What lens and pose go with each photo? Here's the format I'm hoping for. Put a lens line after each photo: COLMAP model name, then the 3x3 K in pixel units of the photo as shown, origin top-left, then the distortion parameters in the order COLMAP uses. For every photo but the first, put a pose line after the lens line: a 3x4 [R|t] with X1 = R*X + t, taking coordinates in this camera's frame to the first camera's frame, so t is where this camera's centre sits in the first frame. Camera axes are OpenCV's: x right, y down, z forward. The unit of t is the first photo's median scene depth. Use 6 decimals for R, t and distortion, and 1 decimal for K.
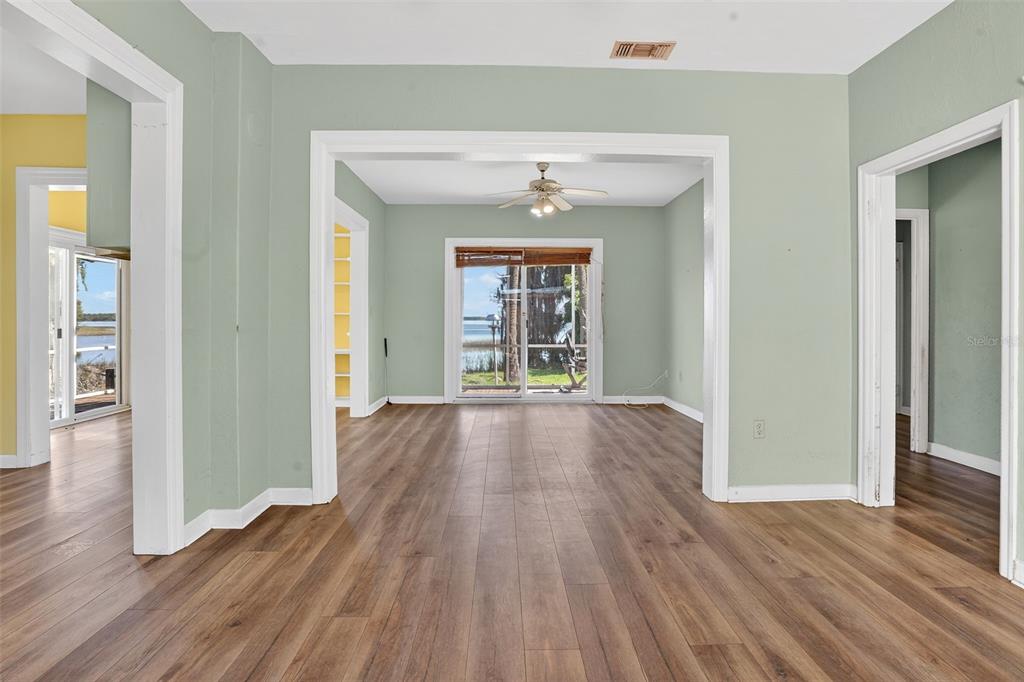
lens RADIAL K [[507.1, 0, 513.5], [0, 507.1, 326.9], [0, 0, 1]] dist [-0.071118, 0.031633]
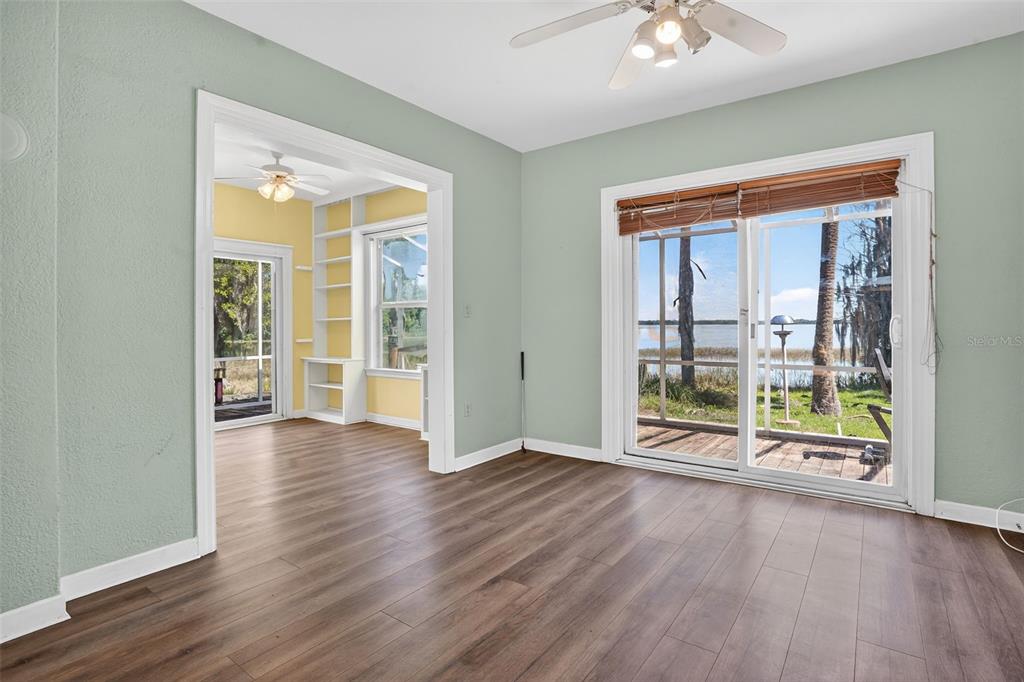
lens RADIAL K [[507.1, 0, 513.5], [0, 507.1, 326.9], [0, 0, 1]] dist [-0.071118, 0.031633]
pose [[0.789655, -0.006088, -0.613522, 0.150643], [-0.000948, 0.999937, -0.011143, -0.003034], [0.613551, 0.009381, 0.789599, 0.457452]]
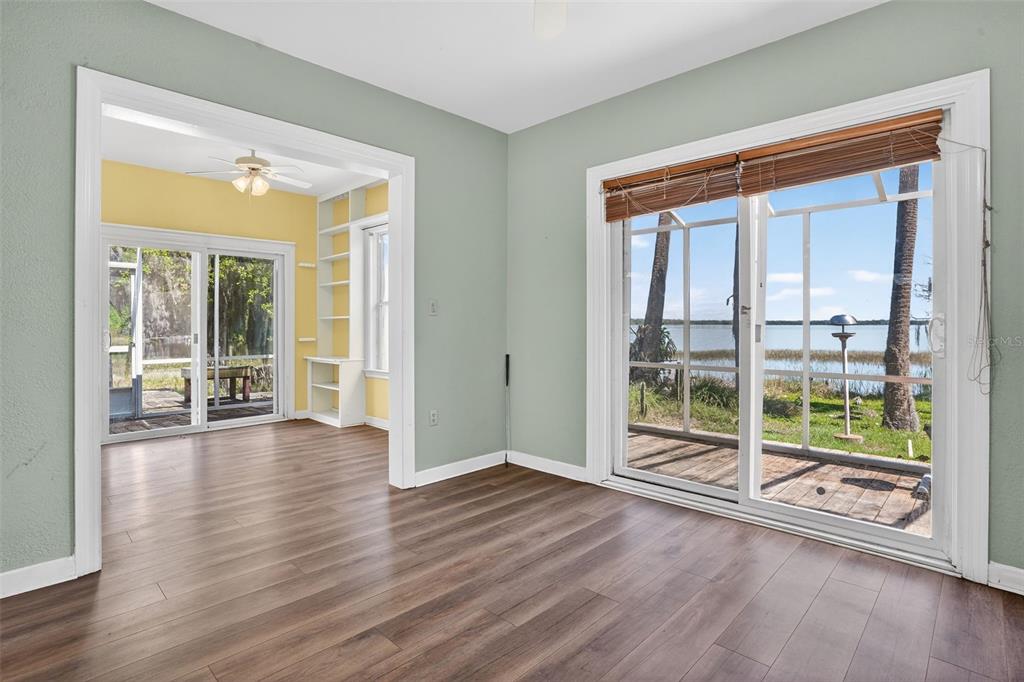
lens RADIAL K [[510.7, 0, 518.9], [0, 510.7, 326.6], [0, 0, 1]] dist [-0.070371, 0.030452]
pose [[0.705966, -0.001567, -0.708244, 0.188490], [-0.007040, 0.999933, -0.009230, -0.005385], [0.708211, 0.011502, 0.705907, 0.574525]]
